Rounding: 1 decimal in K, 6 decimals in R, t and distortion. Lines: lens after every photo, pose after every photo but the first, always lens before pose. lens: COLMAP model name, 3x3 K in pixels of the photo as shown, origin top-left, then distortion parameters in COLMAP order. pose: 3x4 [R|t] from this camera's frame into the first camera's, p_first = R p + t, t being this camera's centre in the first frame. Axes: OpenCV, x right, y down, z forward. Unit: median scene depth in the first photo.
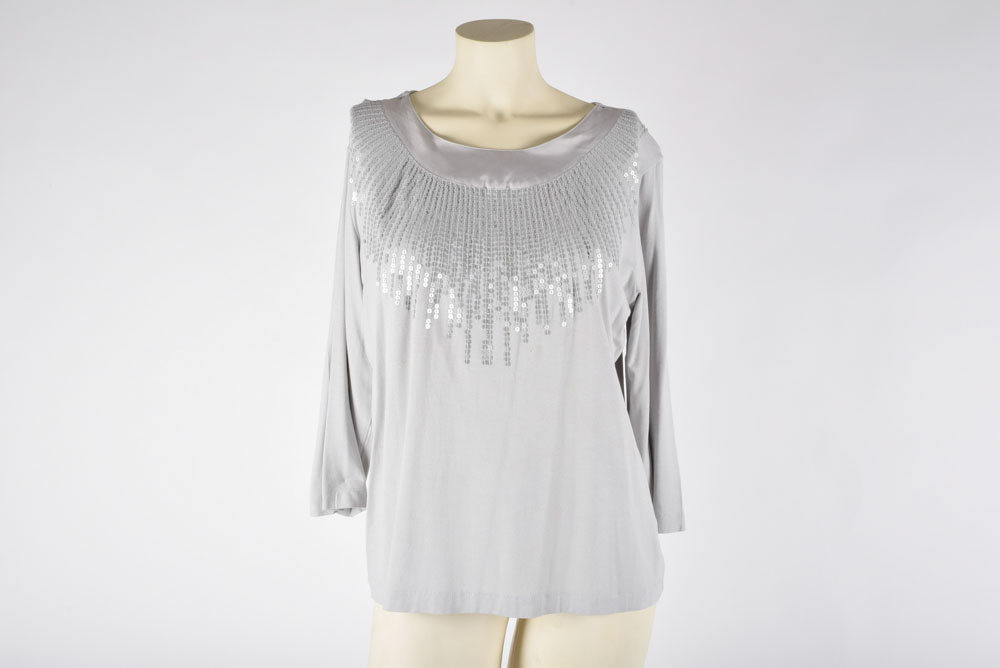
lens RADIAL K [[1245.9, 0, 504.8], [0, 1245.9, 340.7], [0, 0, 1]] dist [-0.040732, 0.000000]
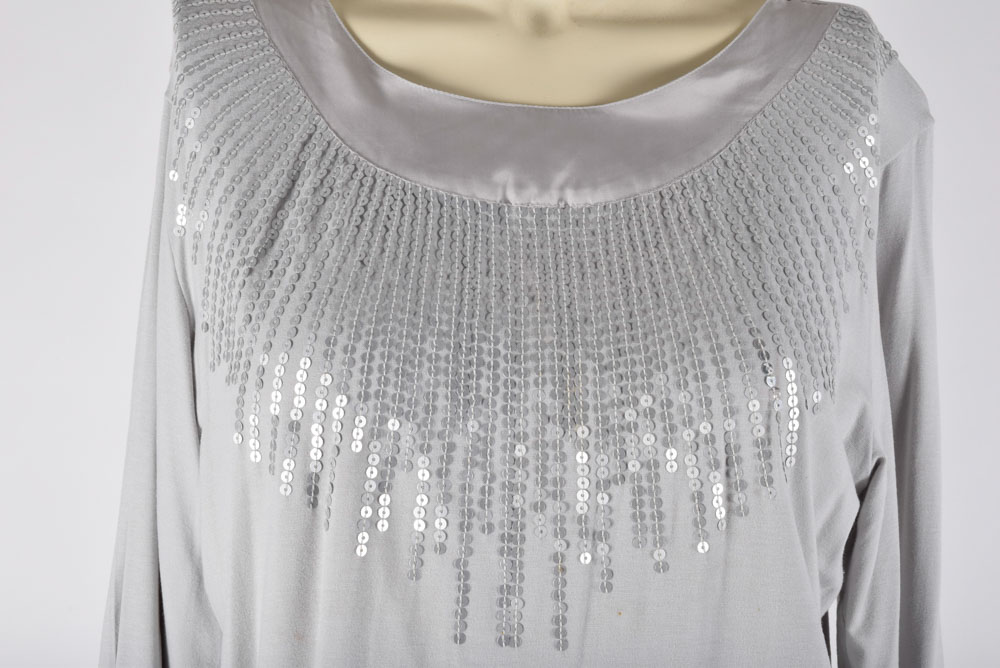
lens RADIAL K [[2311.9, 0, 497.6], [0, 2311.9, 329.1], [0, 0, 1]] dist [0.083420, 0.000000]
pose [[0.999916, 0.007359, 0.010682, -0.026007], [-0.007143, 0.999772, -0.020117, -0.066015], [-0.010828, 0.020039, 0.999741, 0.249845]]
